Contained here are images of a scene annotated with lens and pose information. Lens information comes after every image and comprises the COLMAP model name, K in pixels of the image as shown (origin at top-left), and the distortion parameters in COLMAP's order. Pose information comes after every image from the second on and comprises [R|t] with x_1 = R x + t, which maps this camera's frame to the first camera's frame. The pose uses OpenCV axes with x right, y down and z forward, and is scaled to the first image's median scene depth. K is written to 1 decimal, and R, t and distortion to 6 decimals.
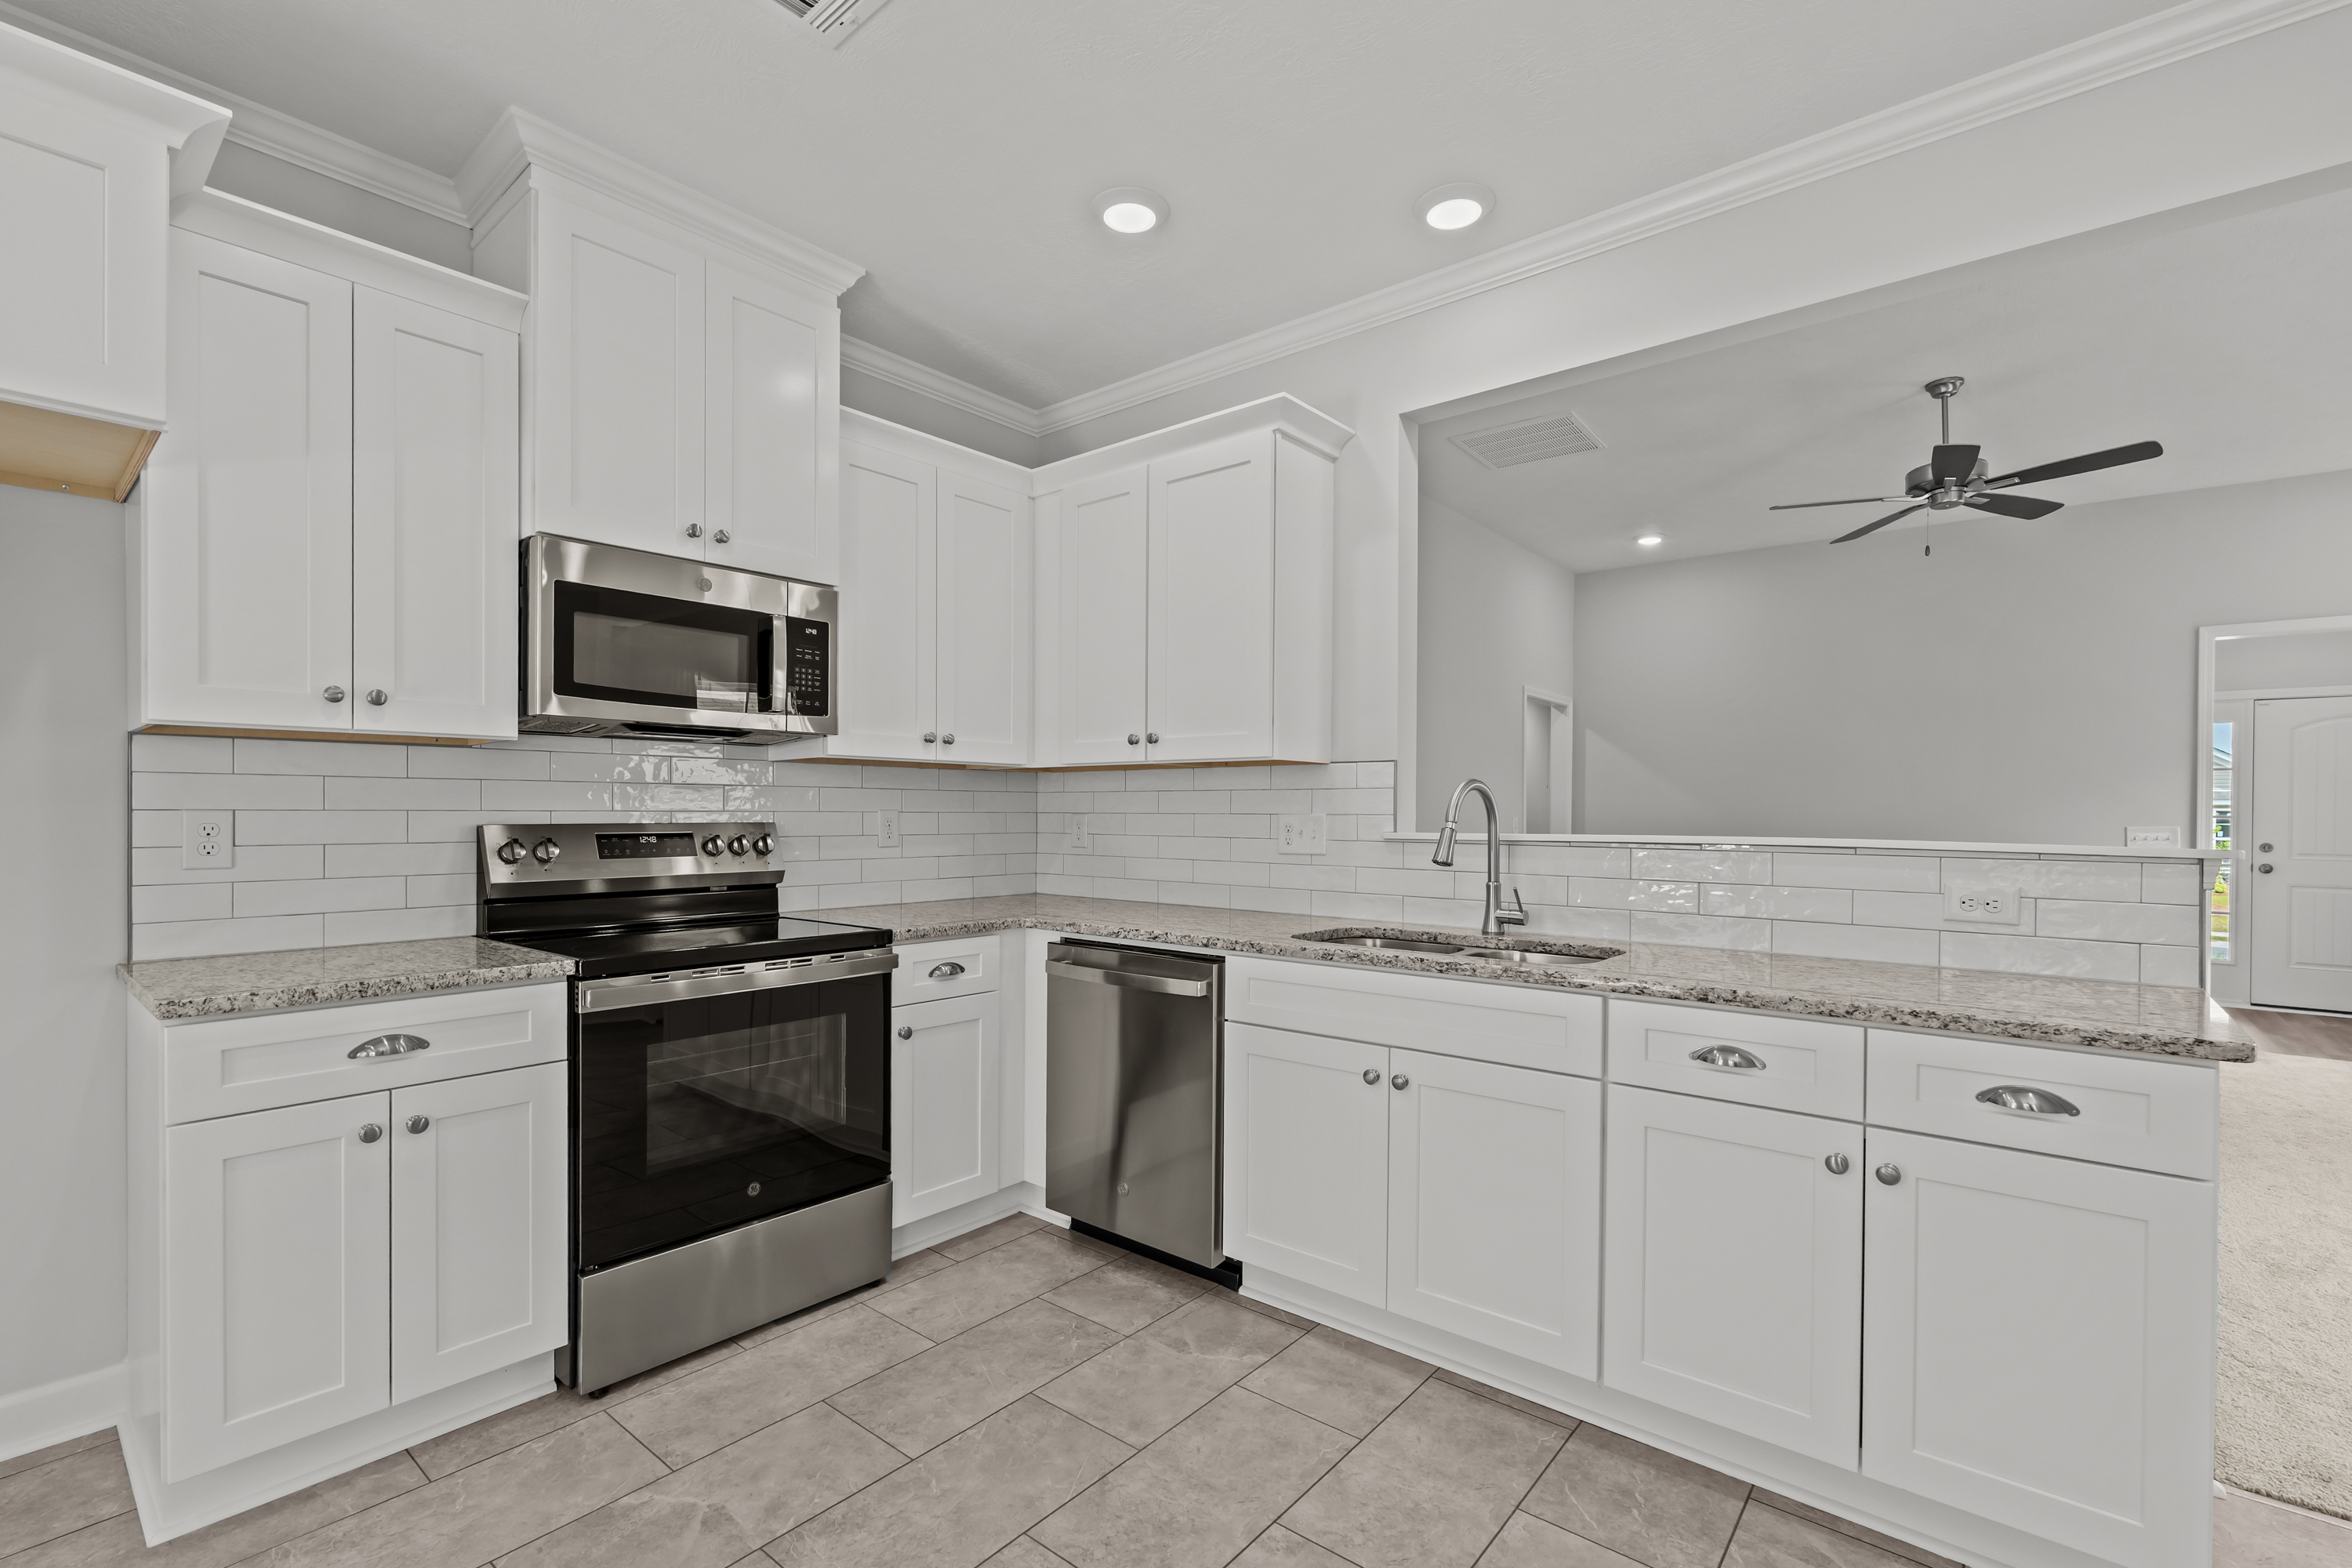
lens RADIAL K [[1043.4, 0, 1163.3], [0, 1043.4, 810.0], [0, 0, 1]] dist [-0.000497, -0.000296]
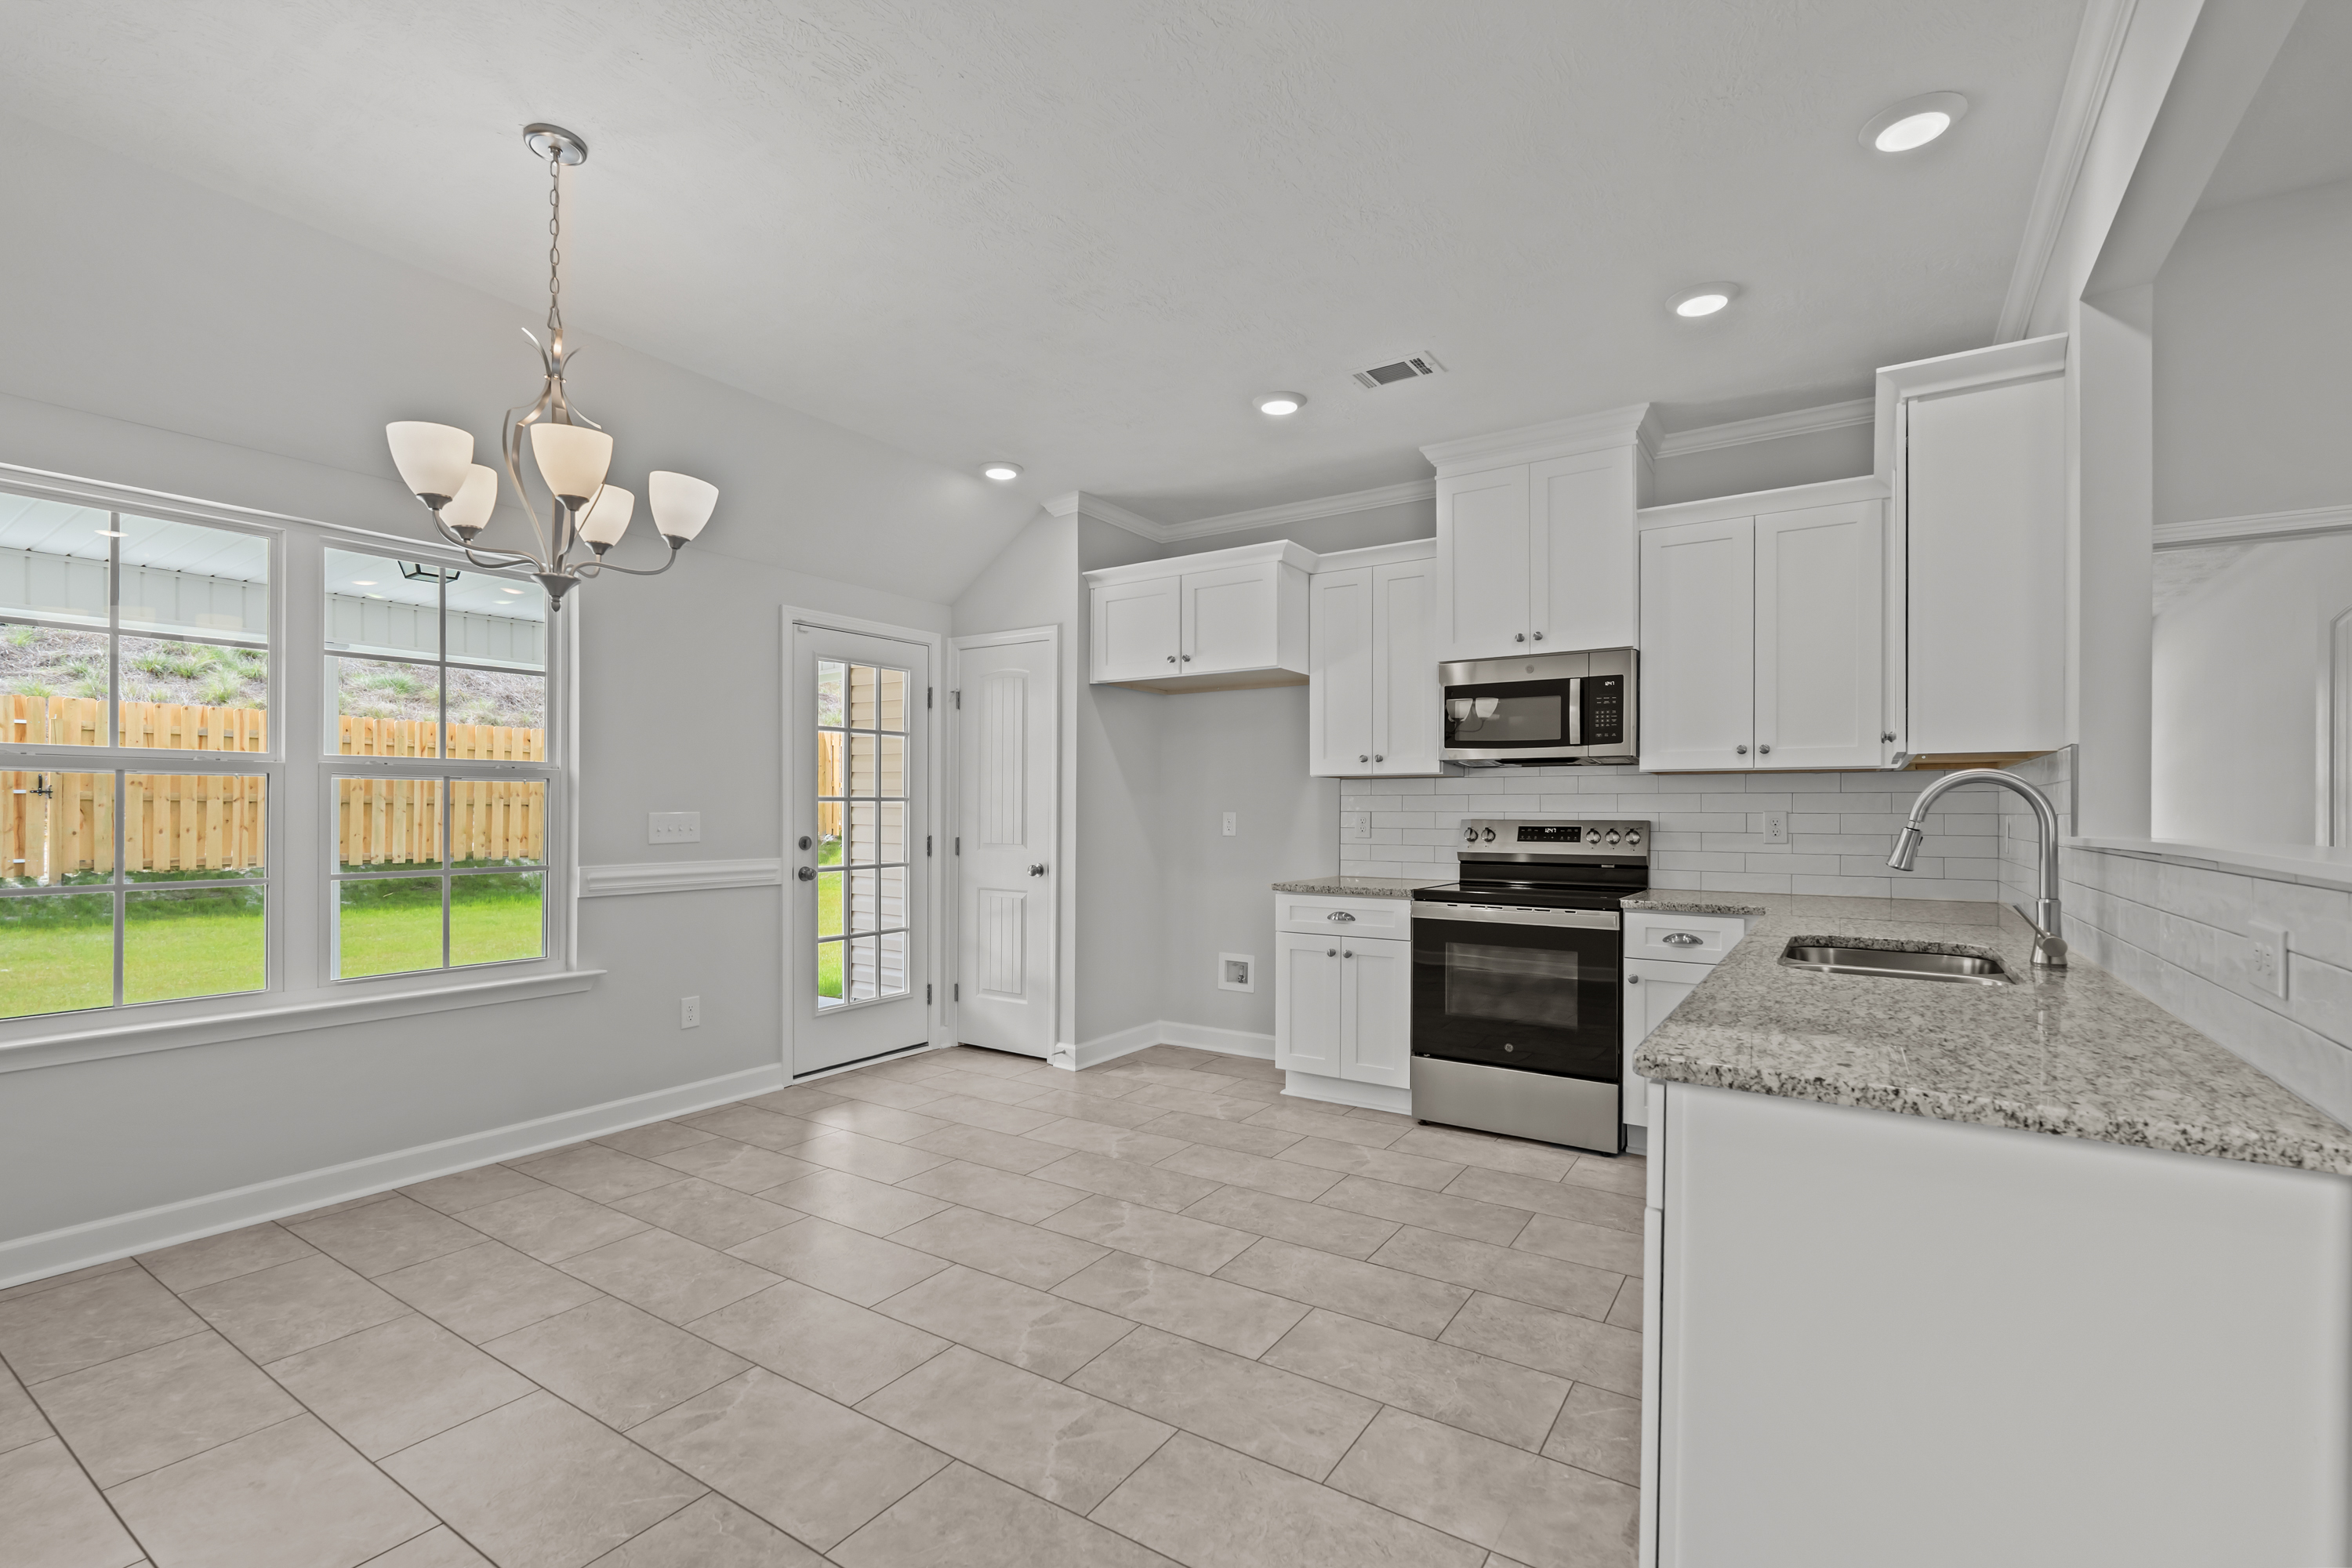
lens RADIAL K [[1043.4, 0, 1163.3], [0, 1043.4, 810.0], [0, 0, 1]] dist [-0.000497, -0.000296]
pose [[0.115064, -0.002576, -0.993355, 1.026741], [-0.001005, 0.999996, -0.002710, 0.002985], [0.993358, 0.001310, 0.115061, 0.261330]]
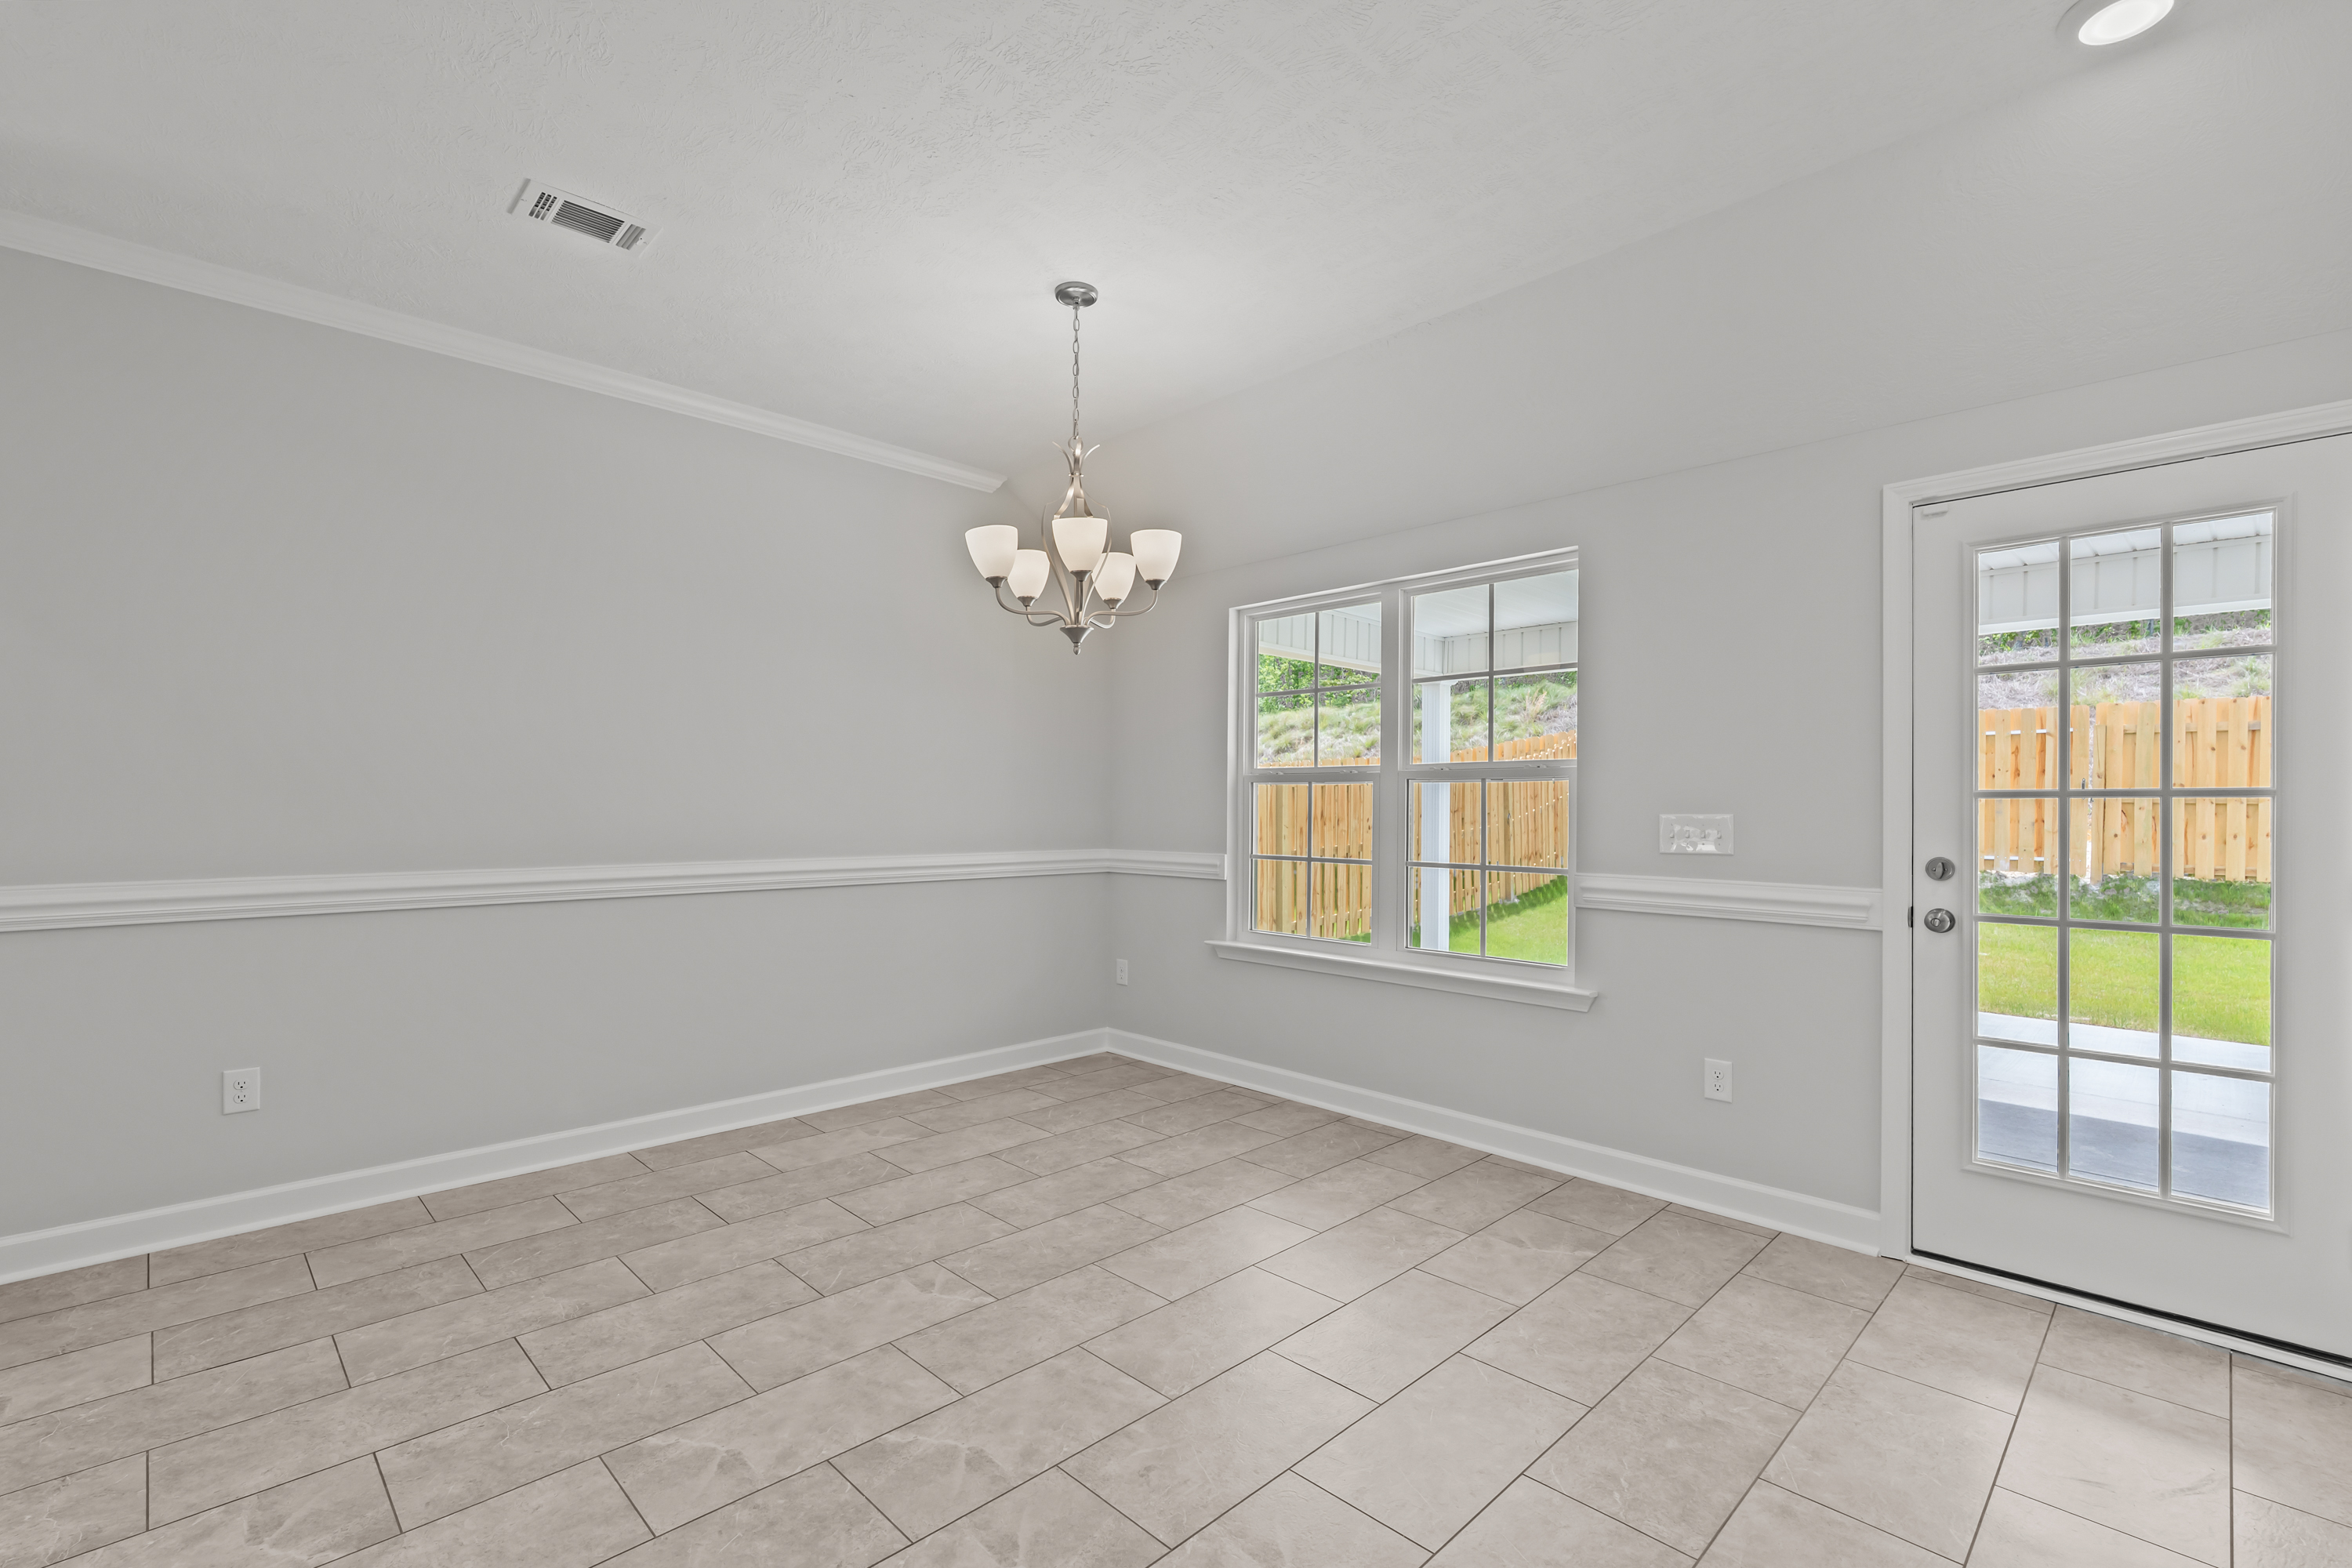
lens RADIAL K [[1043.4, 0, 1163.3], [0, 1043.4, 810.0], [0, 0, 1]] dist [-0.000497, -0.000296]
pose [[-0.995266, -0.009639, 0.096707, -0.139803], [-0.009176, 0.999944, 0.005228, -0.002766], [-0.096752, 0.004316, -0.995299, 0.995823]]
